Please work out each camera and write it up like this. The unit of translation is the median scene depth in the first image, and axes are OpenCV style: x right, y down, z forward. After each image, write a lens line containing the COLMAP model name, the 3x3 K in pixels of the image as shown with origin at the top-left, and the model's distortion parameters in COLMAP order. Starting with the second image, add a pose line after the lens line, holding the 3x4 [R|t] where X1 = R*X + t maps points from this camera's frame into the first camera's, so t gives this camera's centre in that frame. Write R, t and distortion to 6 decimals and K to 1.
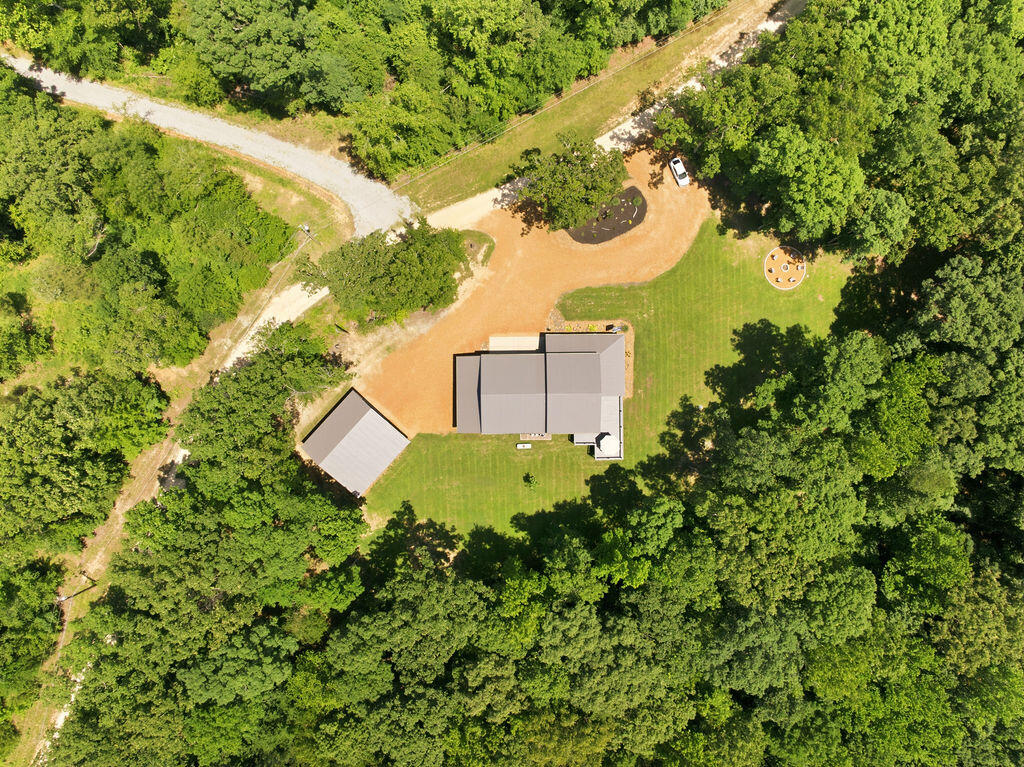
lens RADIAL K [[708.8, 0, 521.7], [0, 708.8, 387.3], [0, 0, 1]] dist [-0.001656, 0.000330]
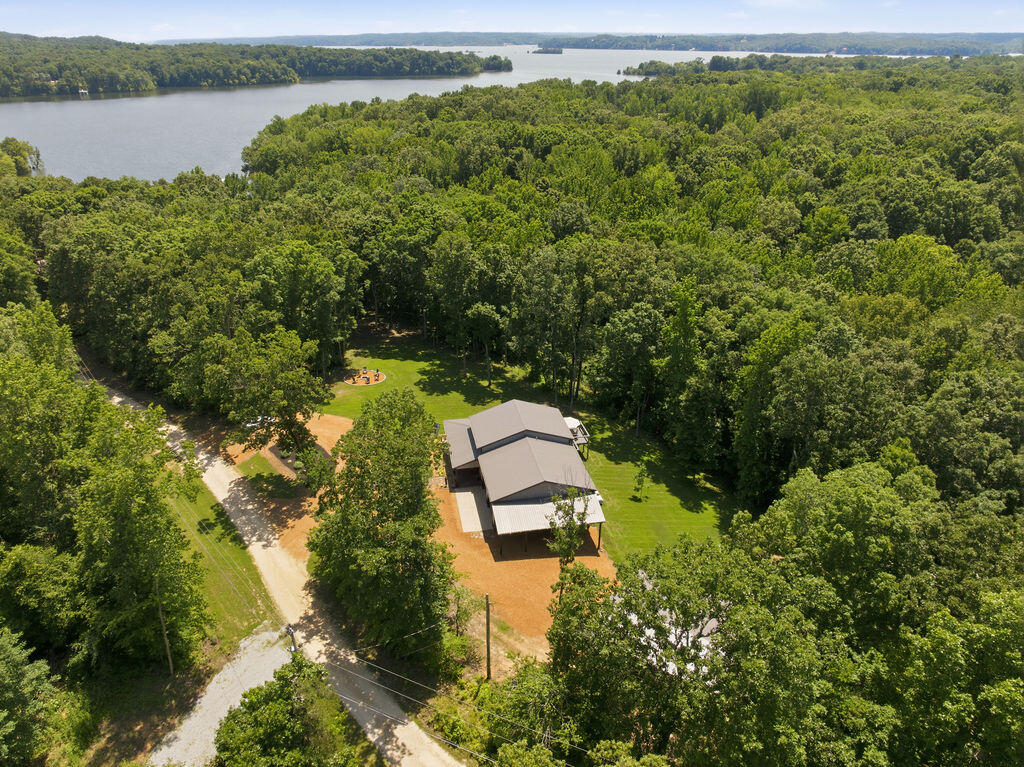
lens RADIAL K [[722.7, 0, 512.0], [0, 722.7, 383.5], [0, 0, 1]] dist [-0.041069, 0.008809]
pose [[-0.173100, -0.442877, 0.879714, -0.615373], [0.984889, -0.072923, 0.157083, -0.122780], [-0.005417, 0.893612, 0.448807, 0.530627]]
